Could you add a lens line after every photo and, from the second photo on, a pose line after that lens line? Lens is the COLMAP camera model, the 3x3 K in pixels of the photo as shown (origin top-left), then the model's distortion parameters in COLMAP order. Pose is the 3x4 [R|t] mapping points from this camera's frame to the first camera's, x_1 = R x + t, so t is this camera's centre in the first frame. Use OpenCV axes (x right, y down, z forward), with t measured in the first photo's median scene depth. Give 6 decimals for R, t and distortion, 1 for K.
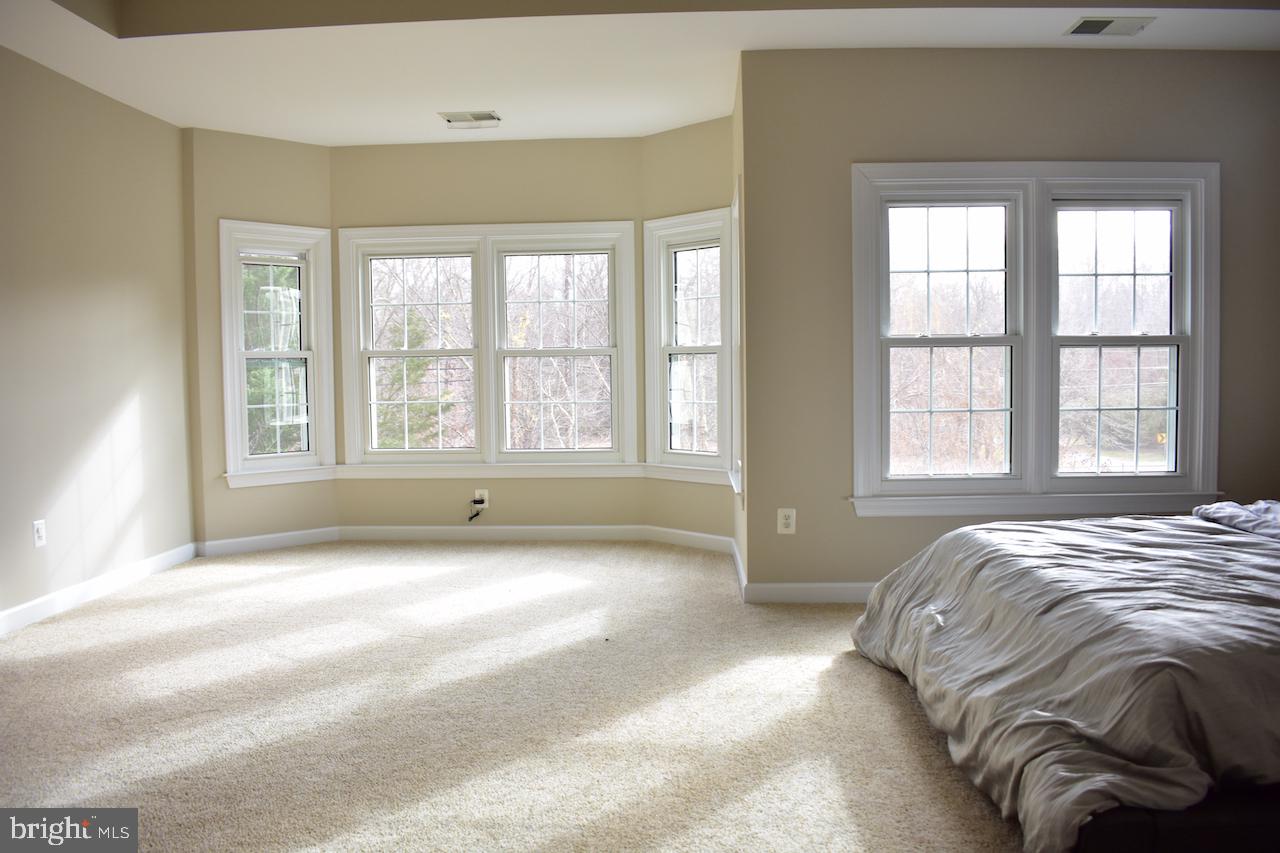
lens RADIAL K [[1005.0, 0, 641.4], [0, 1005.0, 416.8], [0, 0, 1]] dist [-0.058794, -0.007365]
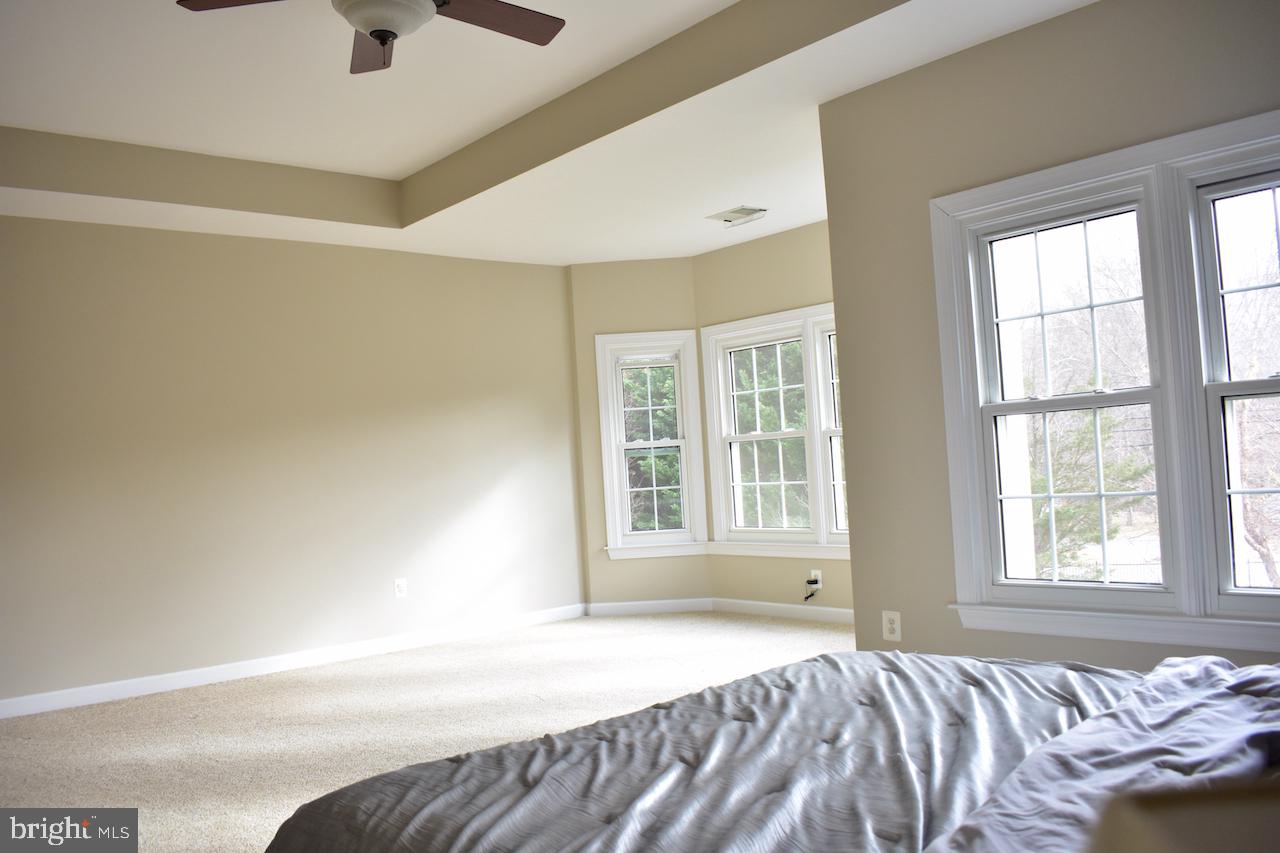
lens RADIAL K [[1005.0, 0, 644.6], [0, 1005.0, 425.9], [0, 0, 1]] dist [-0.058794, -0.007365]
pose [[0.696096, -0.053863, -0.715925, 0.617431], [0.014941, 0.998053, -0.060562, -0.017747], [0.717793, 0.031461, 0.695545, 0.248395]]
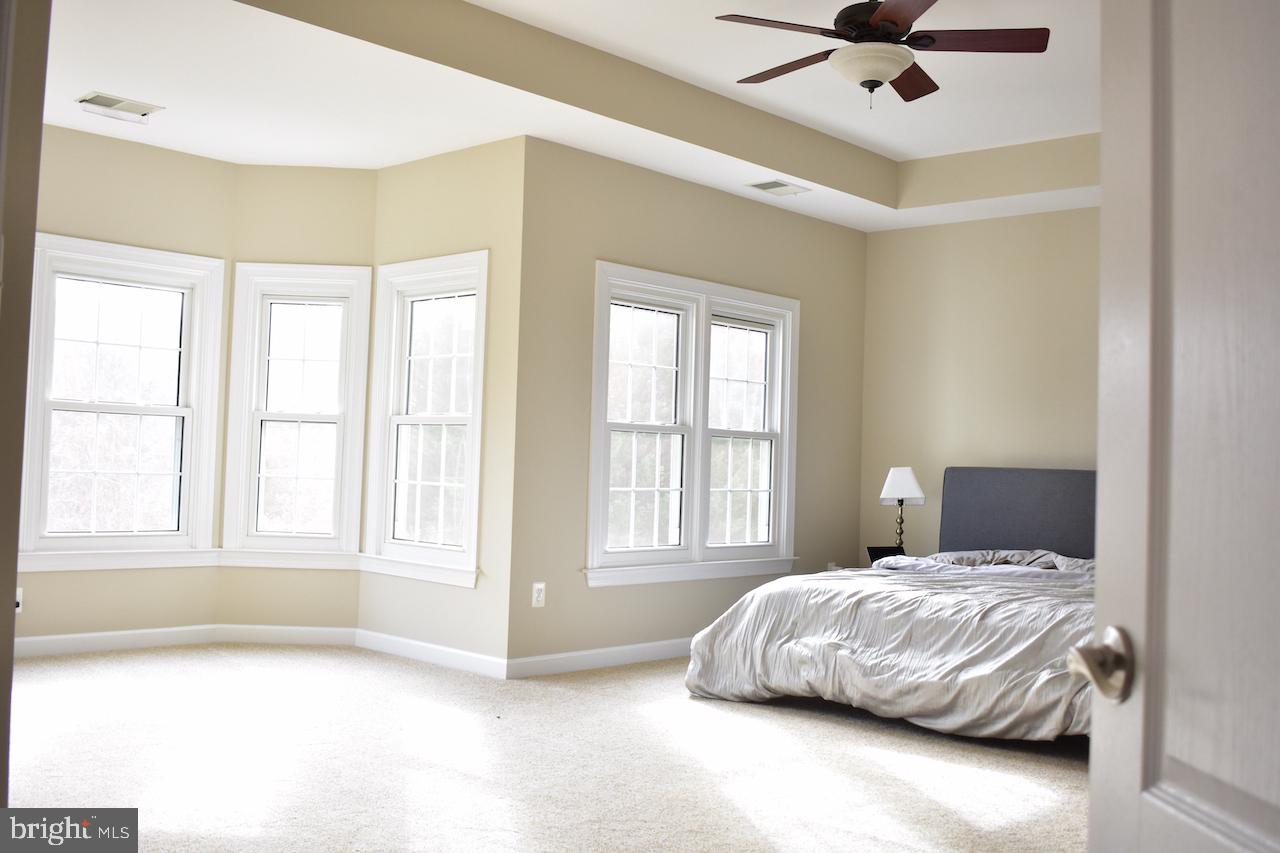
lens RADIAL K [[1268.8, 0, 640.5], [0, 1268.8, 436.1], [0, 0, 1]] dist [-0.071007, 0.000000]
pose [[0.661907, 0.048087, 0.748042, -0.762264], [-0.004981, 0.998200, -0.059761, 0.019040], [-0.749570, 0.035830, 0.660955, 0.058479]]
